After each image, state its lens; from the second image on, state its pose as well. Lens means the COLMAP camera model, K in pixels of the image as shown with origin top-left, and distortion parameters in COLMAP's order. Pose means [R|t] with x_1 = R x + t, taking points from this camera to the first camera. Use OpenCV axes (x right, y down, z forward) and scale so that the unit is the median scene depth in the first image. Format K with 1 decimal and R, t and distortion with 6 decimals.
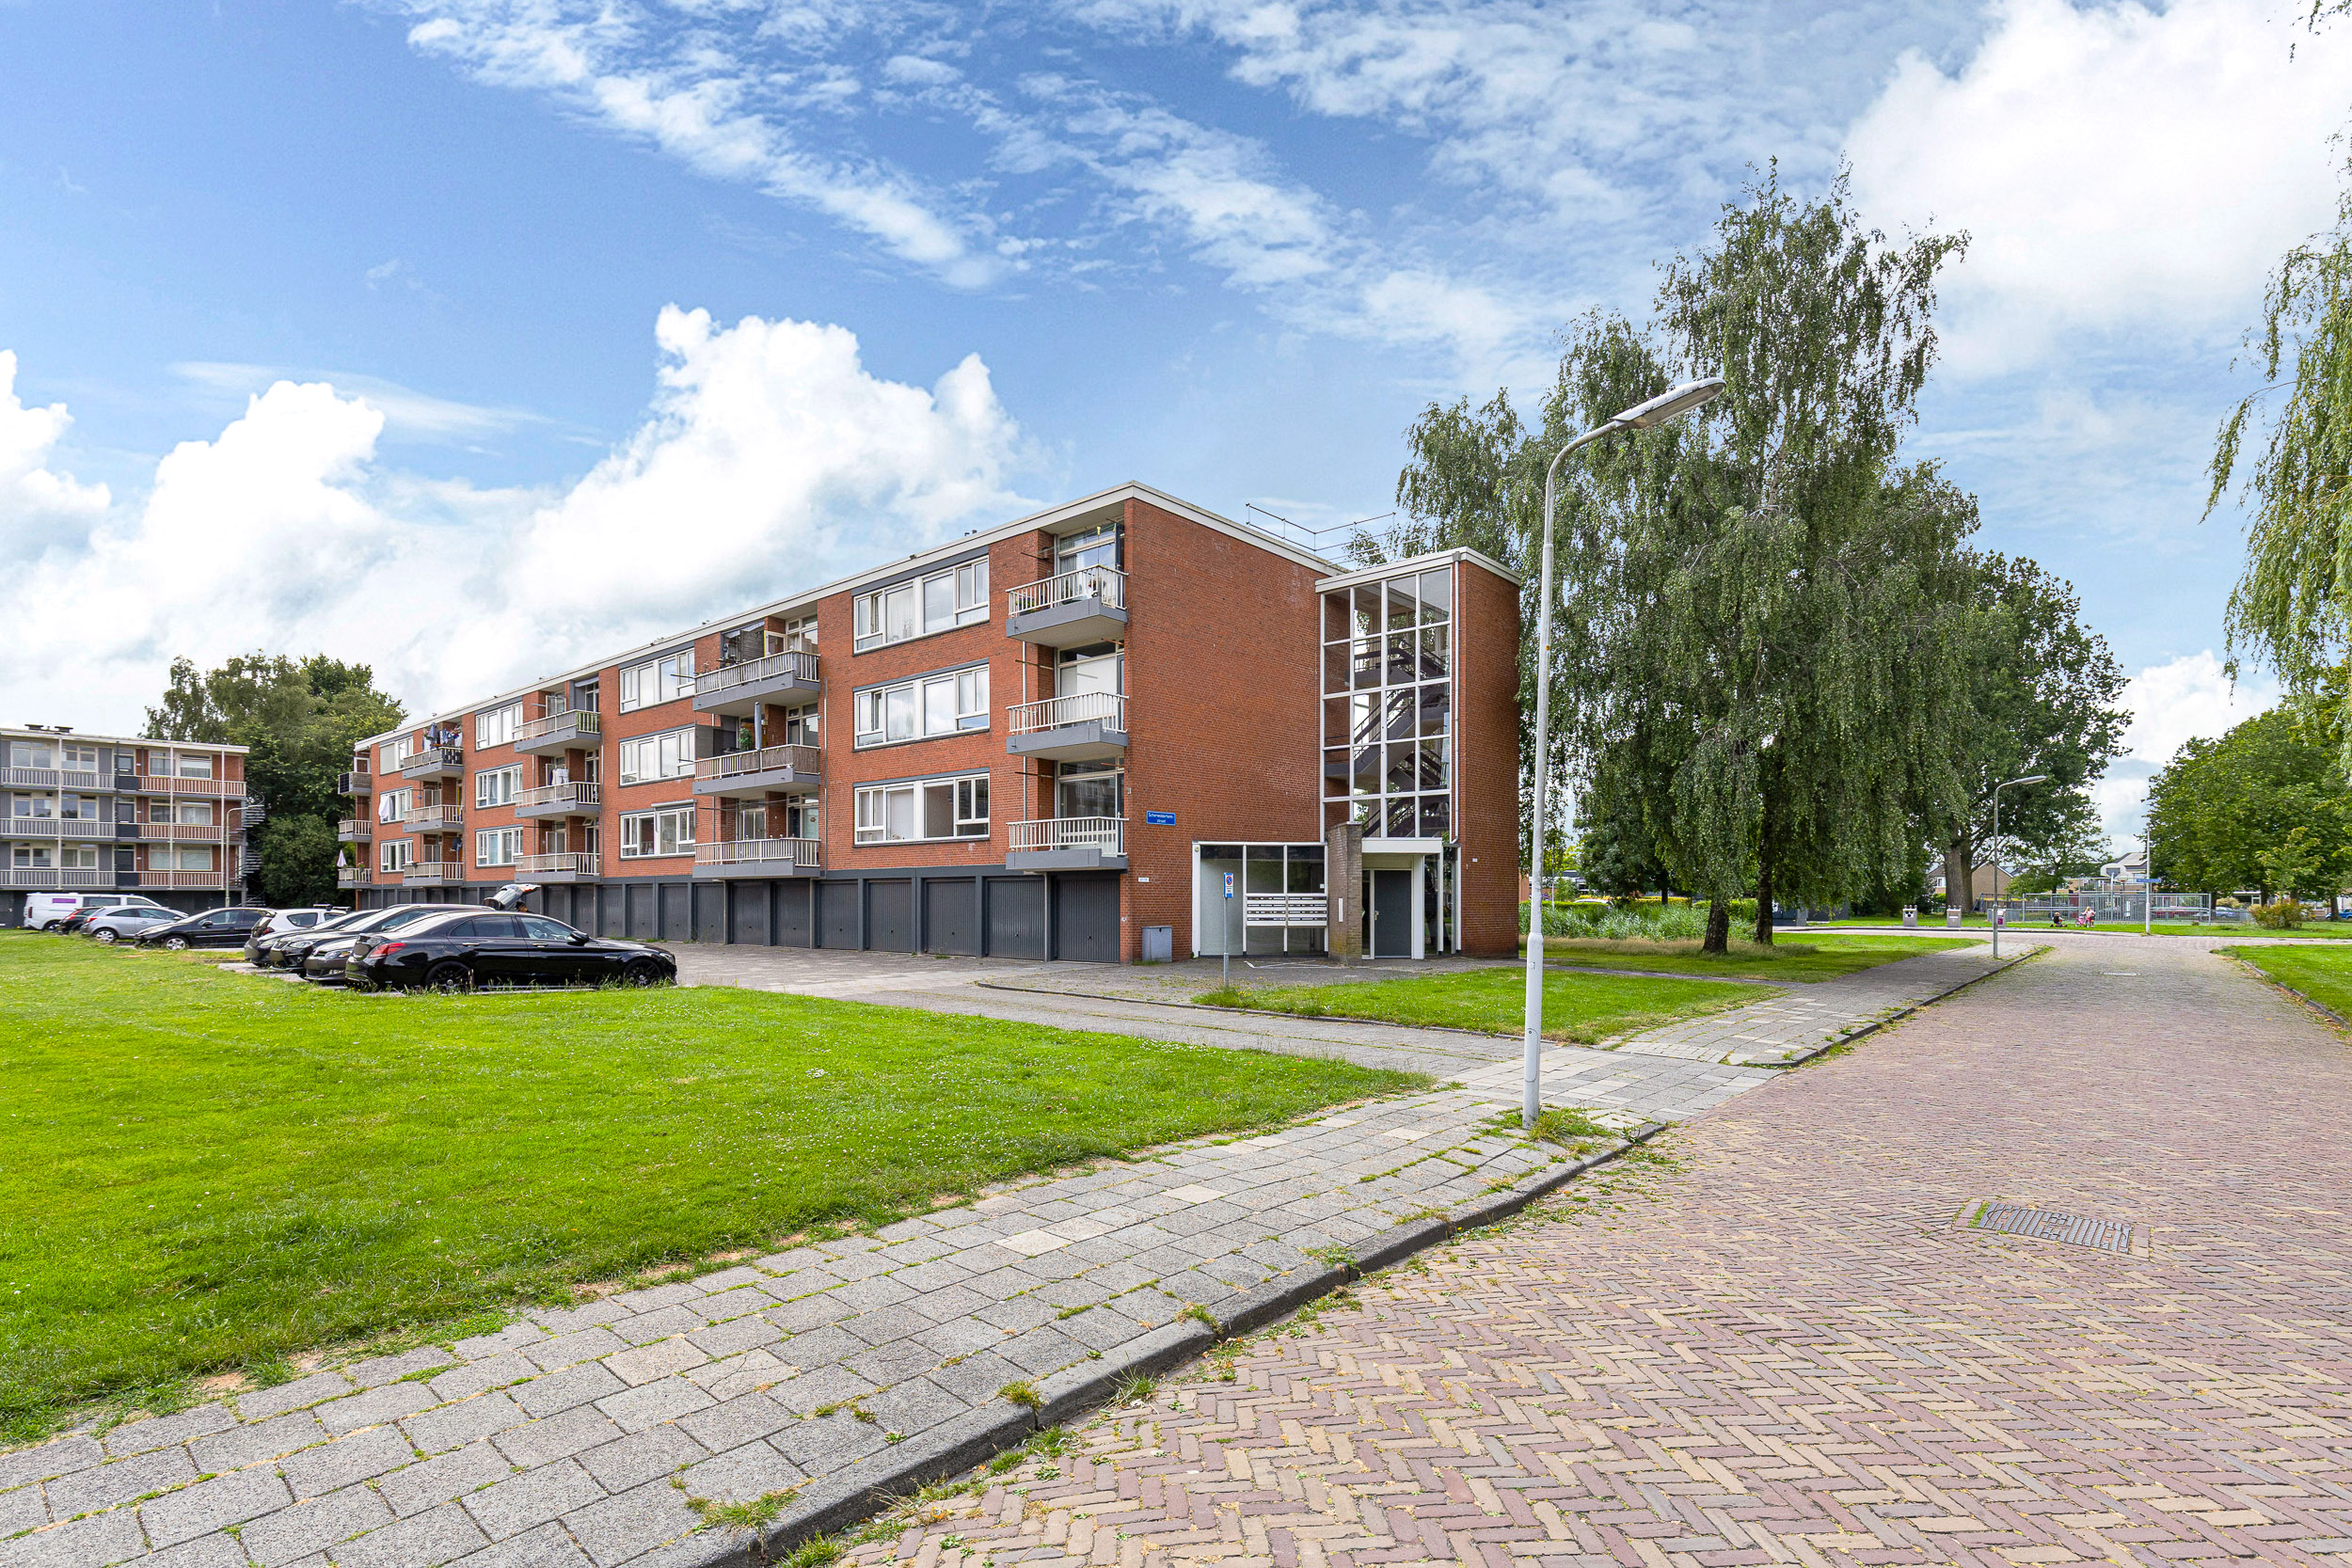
lens RADIAL K [[1058.0, 0, 1179.0], [0, 1058.0, 883.4], [0, 0, 1]] dist [0.005480, -0.001309]
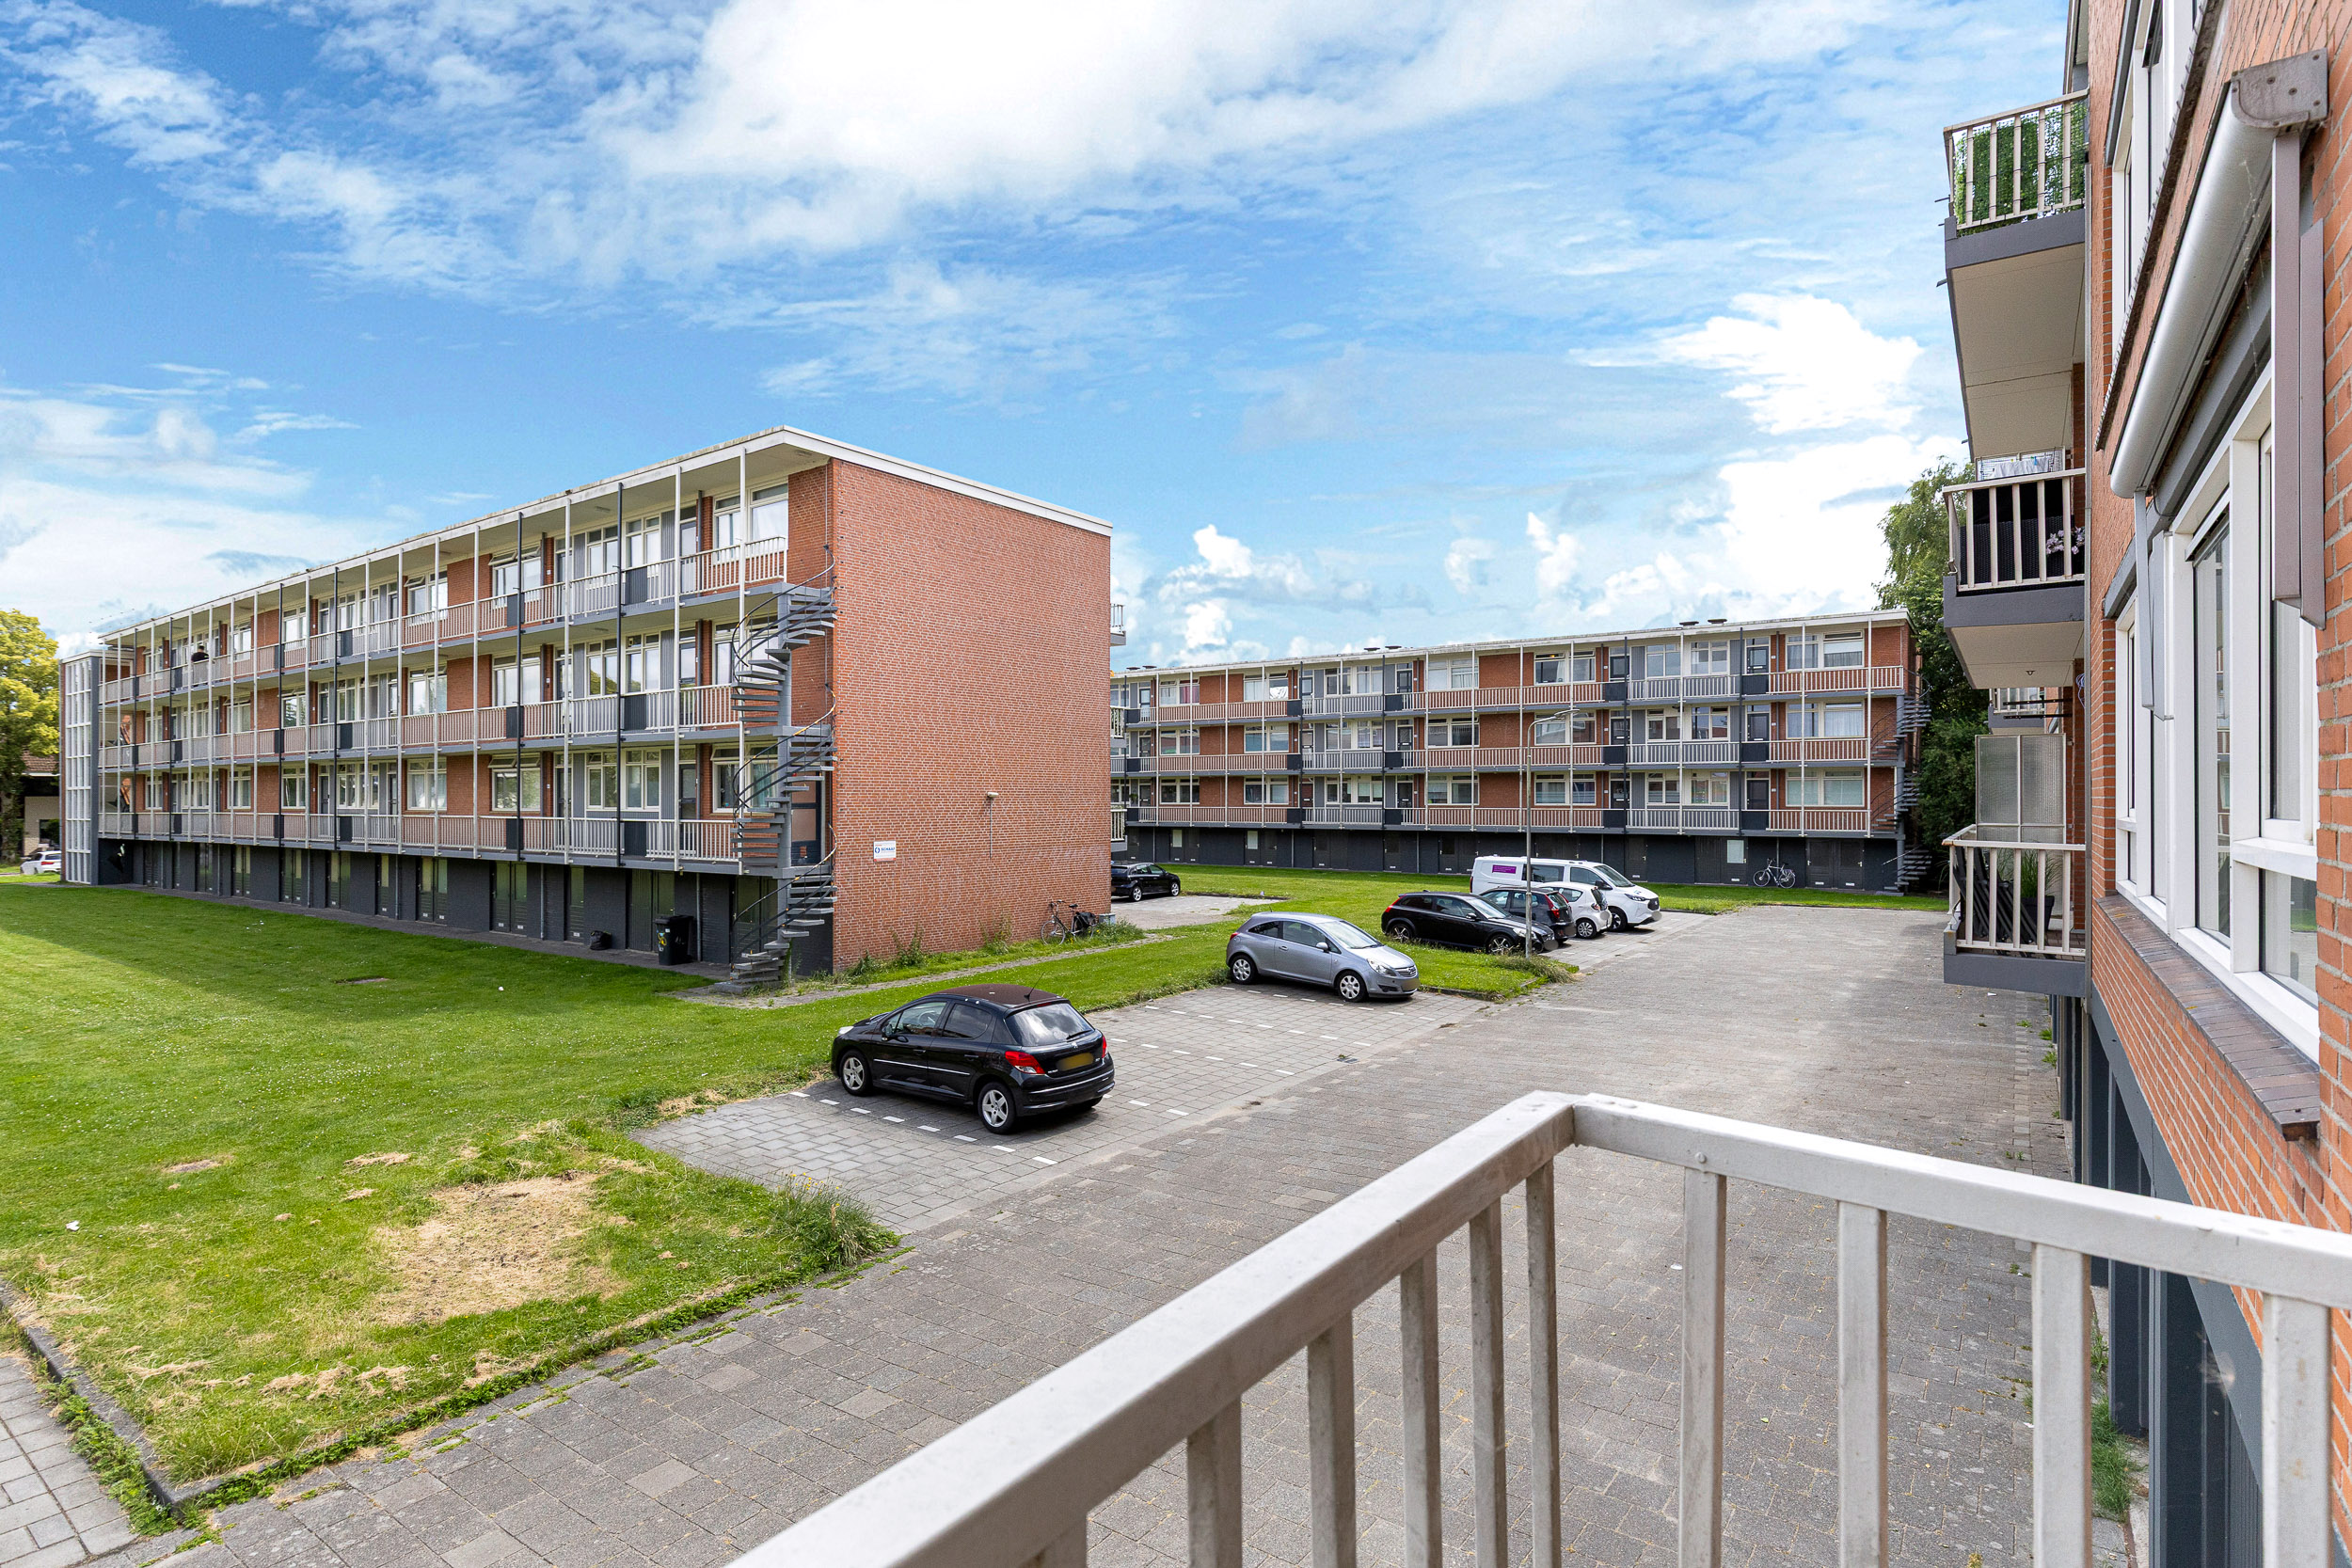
lens RADIAL K [[1175.8, 0, 1181.2], [0, 1175.8, 794.3], [0, 0, 1]] dist [-0.007859, 0.000315]
pose [[0.078722, 0.000898, -0.996896, -0.499985], [0.009791, 0.999951, 0.001674, -0.055994], [0.996849, -0.009893, 0.078709, 1.175128]]
